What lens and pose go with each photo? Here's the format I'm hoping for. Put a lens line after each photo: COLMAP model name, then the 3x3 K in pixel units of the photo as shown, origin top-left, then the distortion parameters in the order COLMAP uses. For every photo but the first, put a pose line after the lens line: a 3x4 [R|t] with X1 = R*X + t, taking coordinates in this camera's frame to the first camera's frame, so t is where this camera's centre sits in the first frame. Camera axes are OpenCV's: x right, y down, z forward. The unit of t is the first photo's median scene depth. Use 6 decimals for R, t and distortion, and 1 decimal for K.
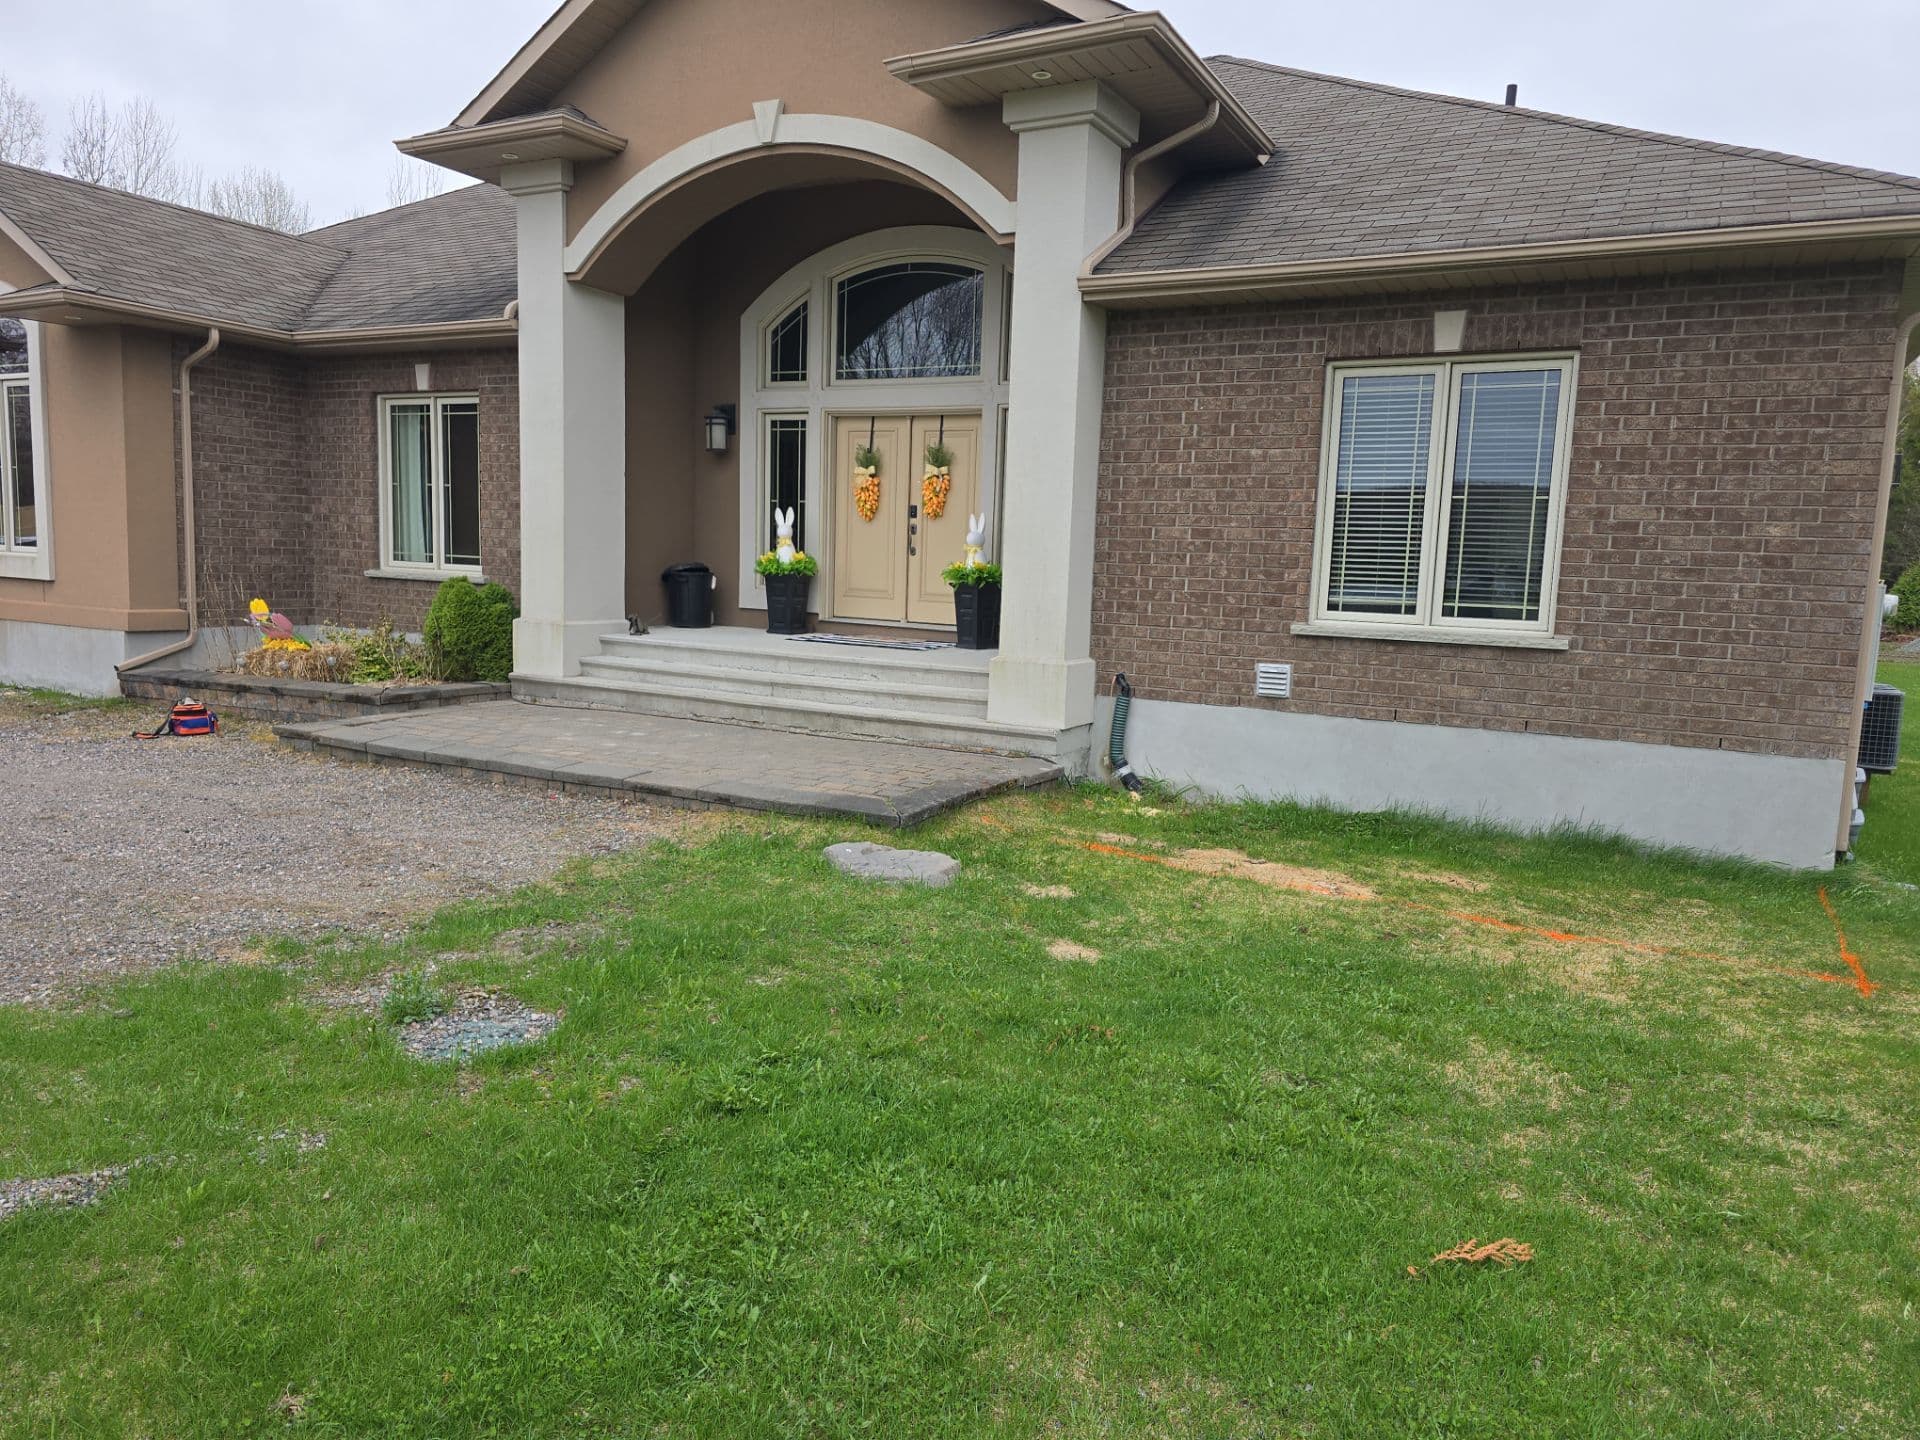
lens RADIAL K [[1298.1, 0, 966.8], [0, 1298.1, 719.4], [0, 0, 1]] dist [0.065789, -0.062165]
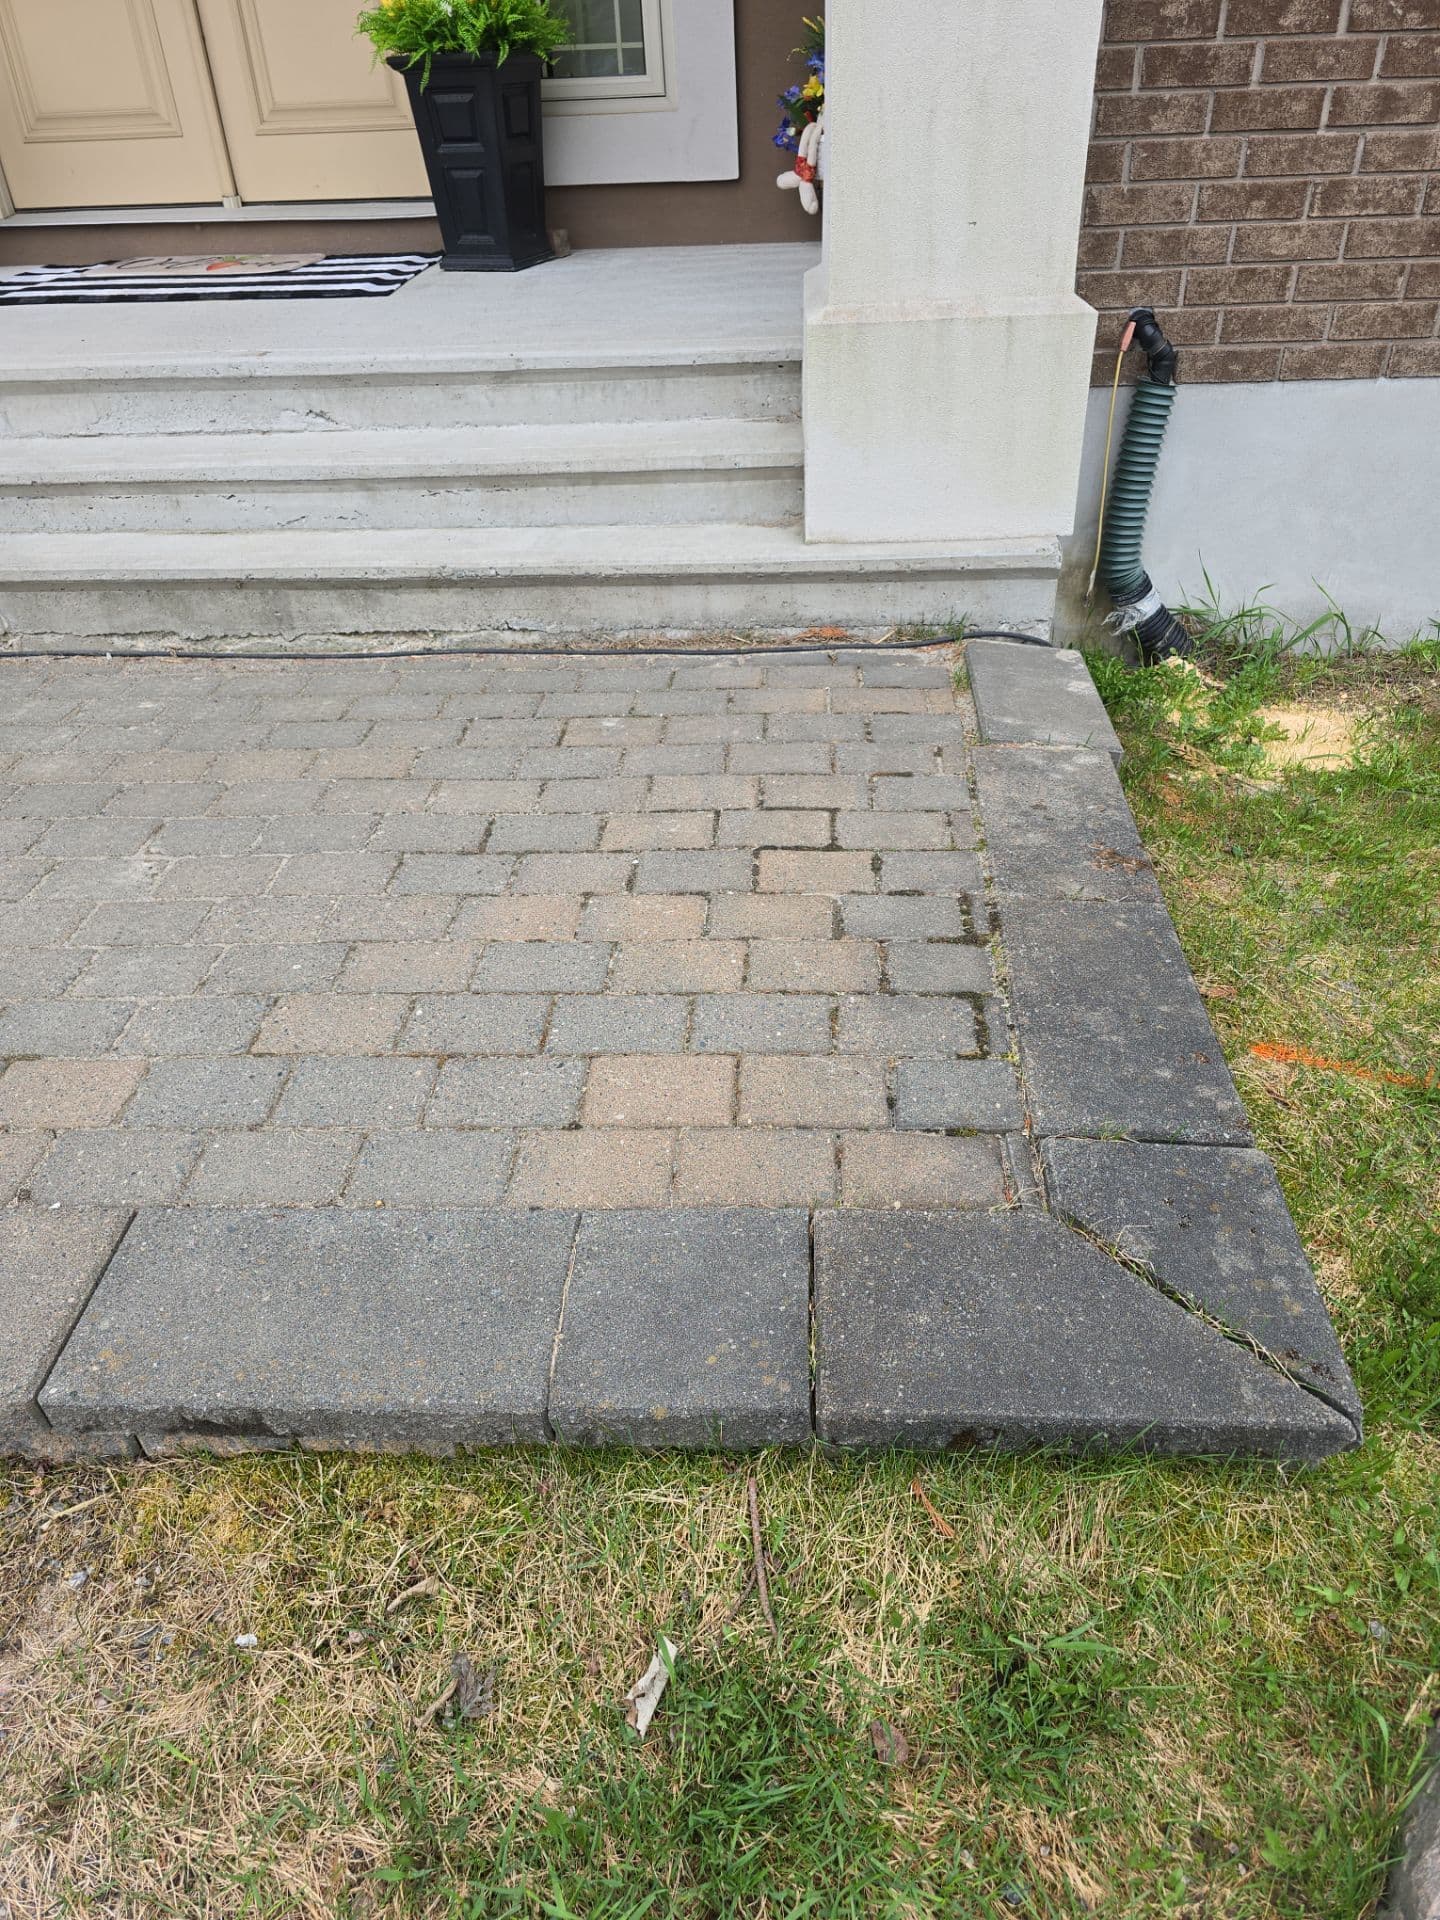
lens RADIAL K [[1298.1, 0, 712.3], [0, 1298.1, 962.2], [0, 0, 1]] dist [0.065789, -0.062165]
pose [[0.907683, -0.287676, 0.305539, -0.130521], [0.116998, 0.872673, 0.474082, -0.061814], [-0.403018, -0.394568, 0.825768, 0.691963]]
